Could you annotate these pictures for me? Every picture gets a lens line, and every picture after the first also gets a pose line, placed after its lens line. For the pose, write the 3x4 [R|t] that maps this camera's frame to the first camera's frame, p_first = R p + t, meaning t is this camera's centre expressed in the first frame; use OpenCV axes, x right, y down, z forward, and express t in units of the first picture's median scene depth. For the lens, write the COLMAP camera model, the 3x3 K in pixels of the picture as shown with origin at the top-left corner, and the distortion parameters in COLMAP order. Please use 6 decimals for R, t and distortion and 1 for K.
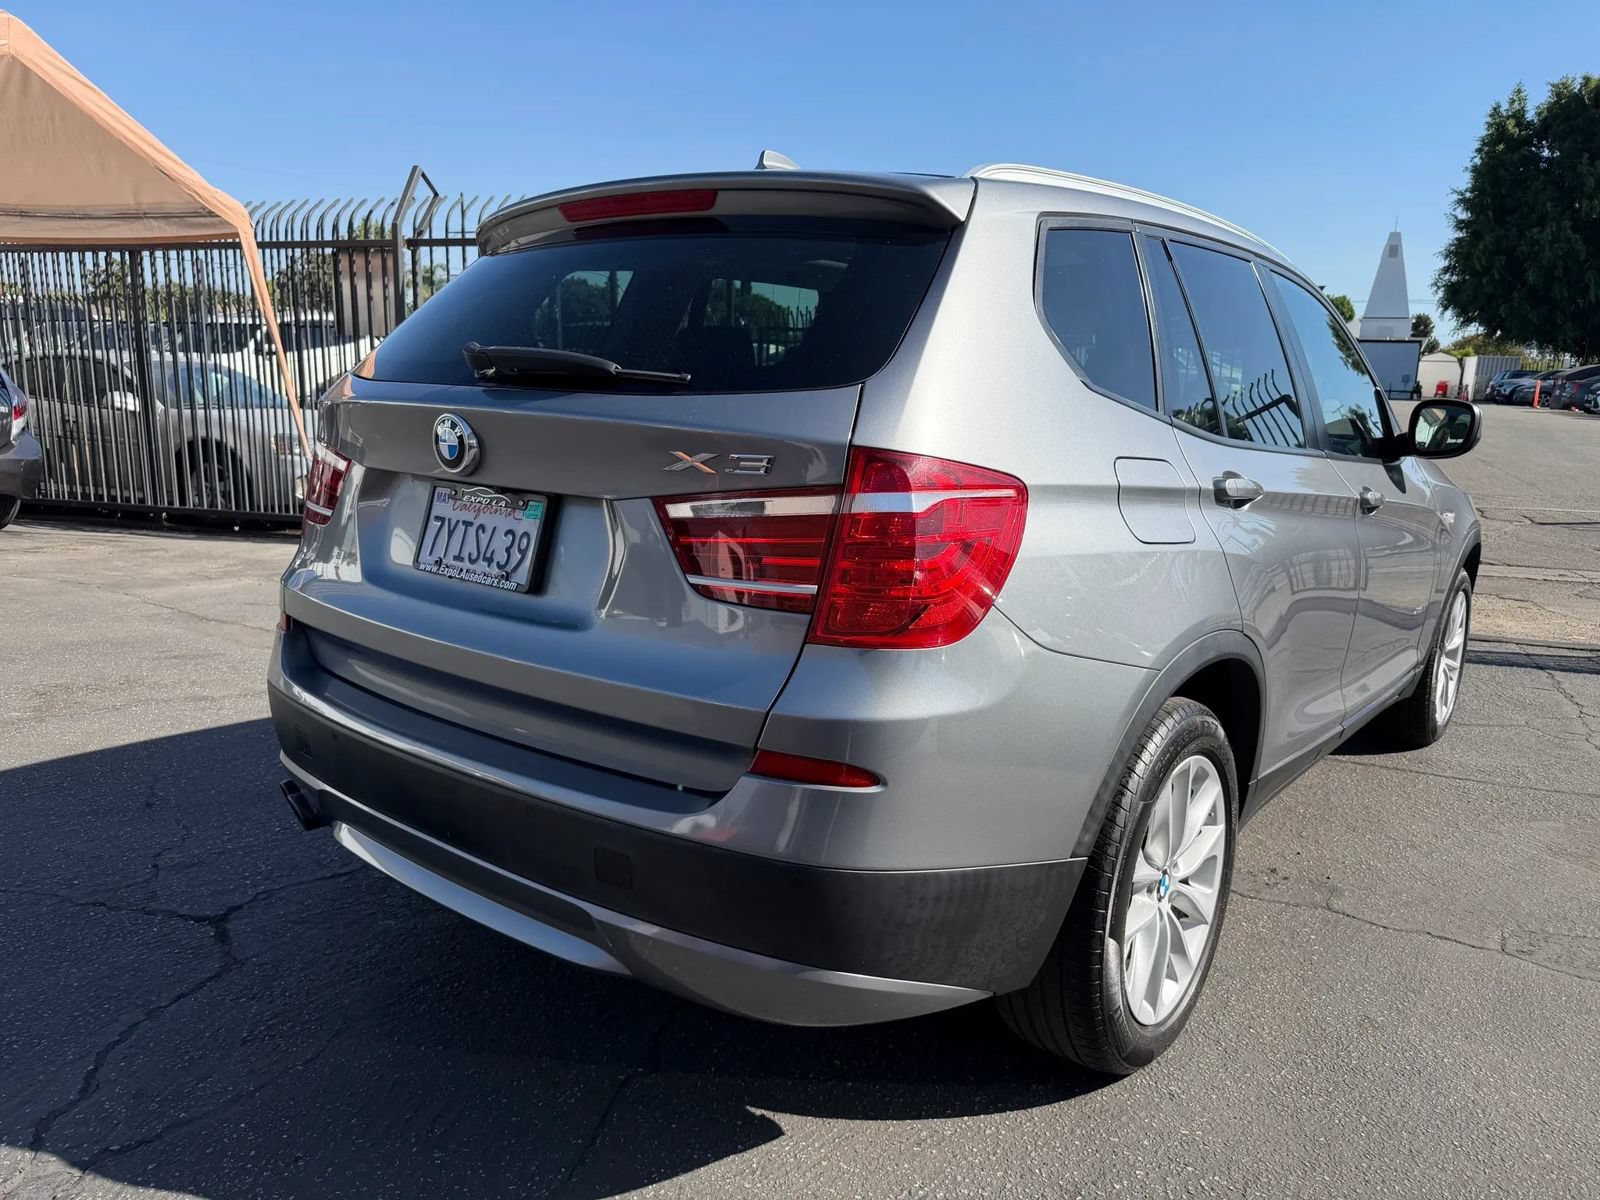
lens RADIAL K [[1138.0, 0, 794.8], [0, 1138.0, 596.1], [0, 0, 1]] dist [0.013506, -0.020692]
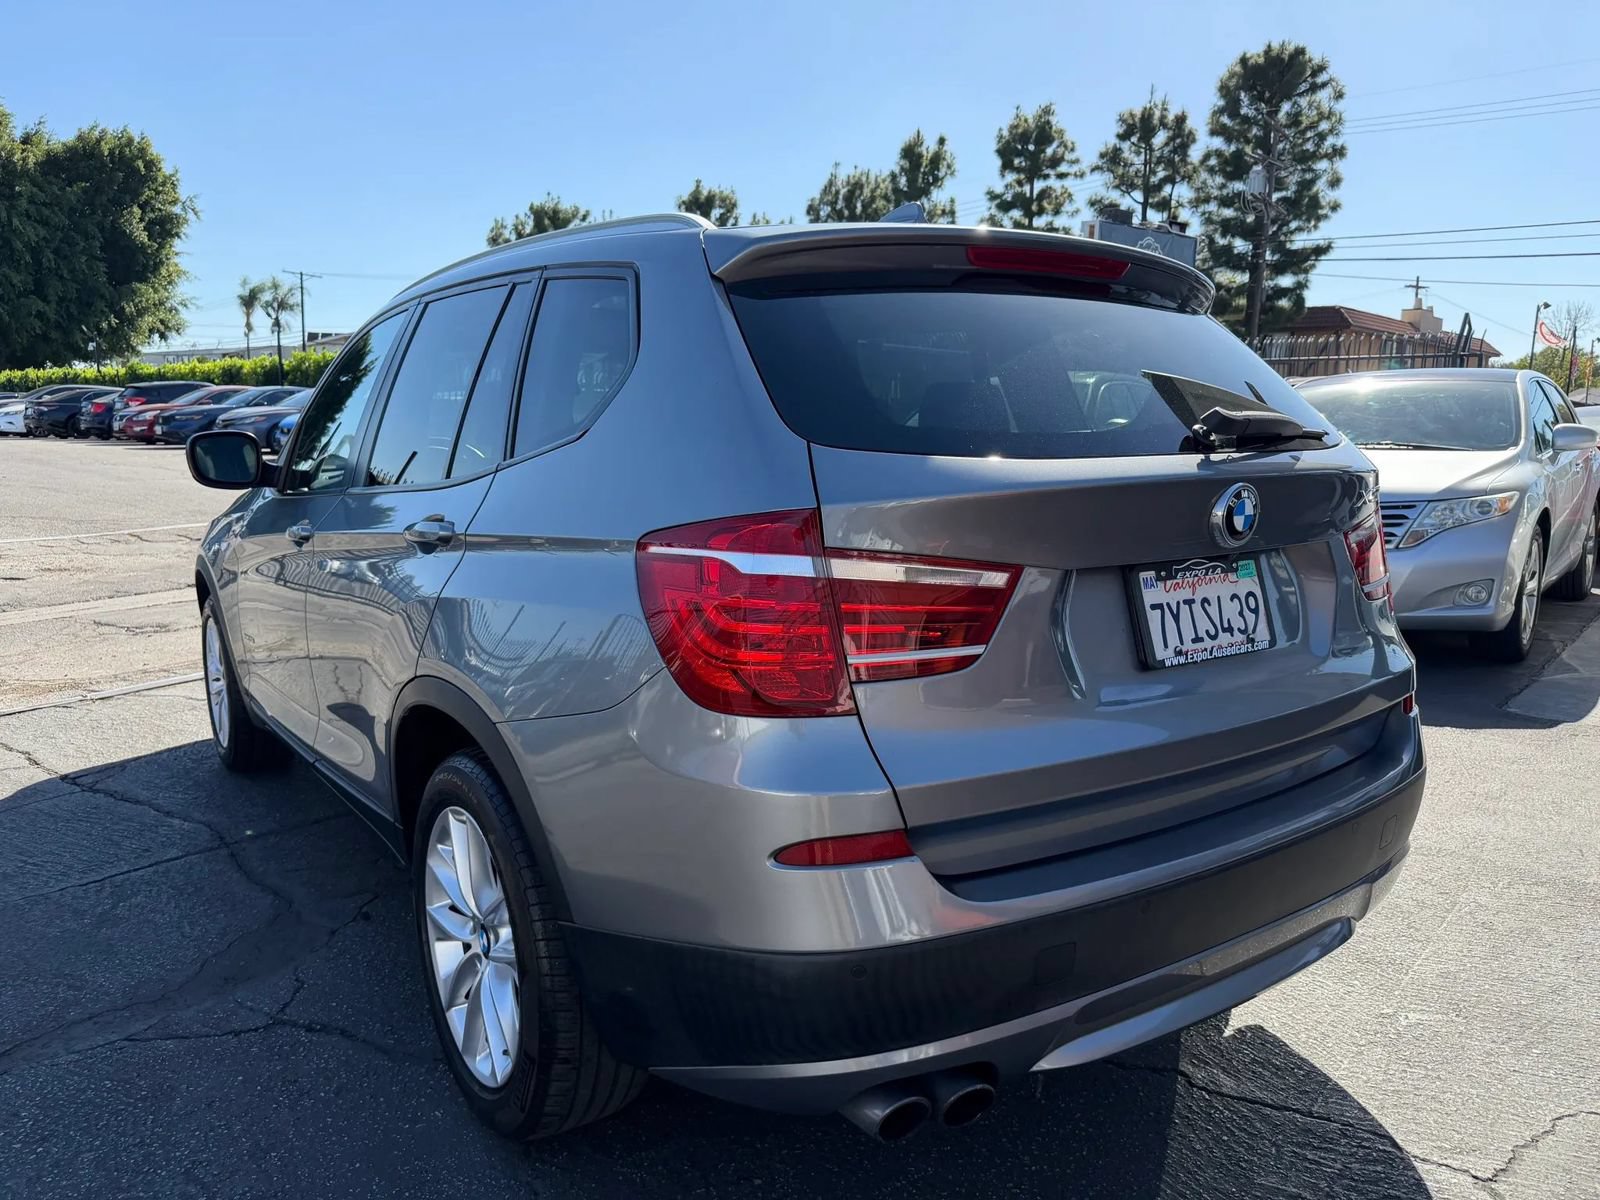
lens RADIAL K [[1138.0, 0, 801.2], [0, 1138.0, 596.9], [0, 0, 1]] dist [0.013506, -0.020692]
pose [[0.290789, -0.181161, 0.939480, -1.090508], [0.195384, 0.972463, 0.127046, -0.215890], [-0.936625, 0.146616, 0.318177, 0.871004]]
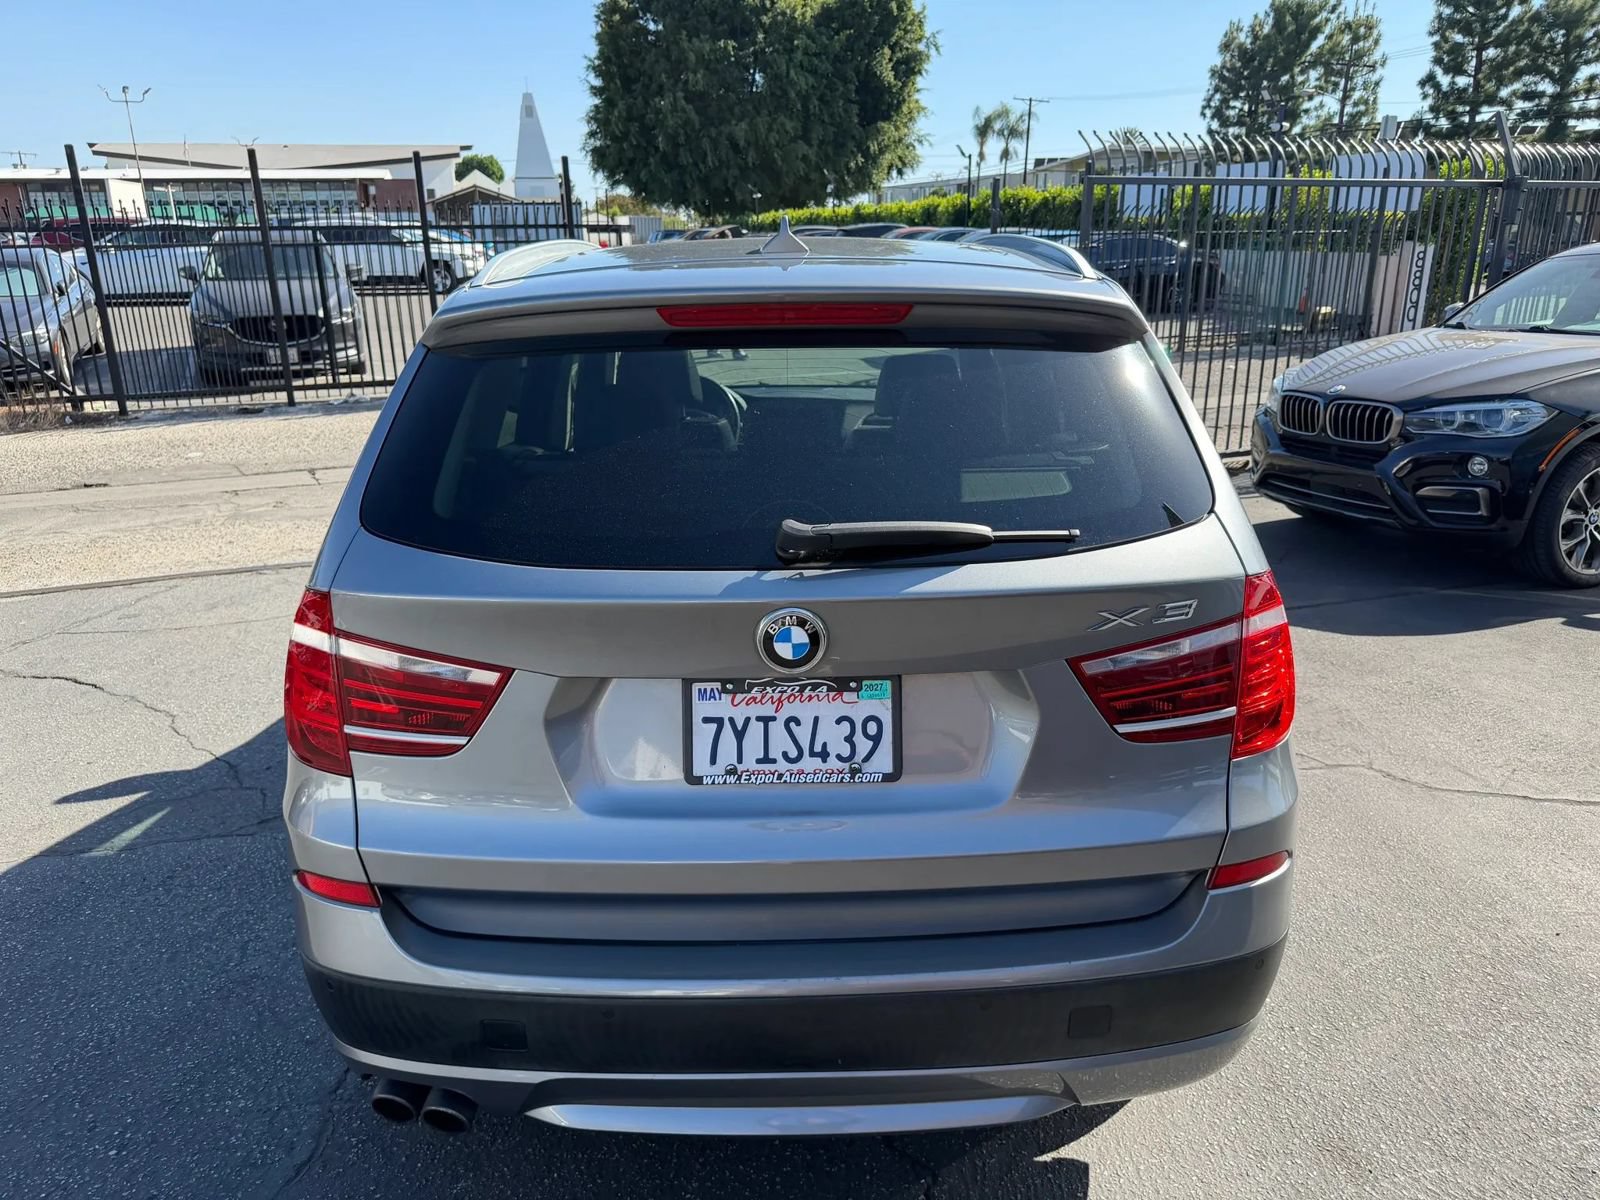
lens RADIAL K [[1138.0, 0, 817.4], [0, 1138.0, 600.4], [0, 0, 1]] dist [0.013506, -0.020692]
pose [[0.768461, -0.228933, 0.597543, -0.655266], [0.159127, 0.972846, 0.168077, -0.252876], [-0.619796, -0.034075, 0.784023, 0.262861]]
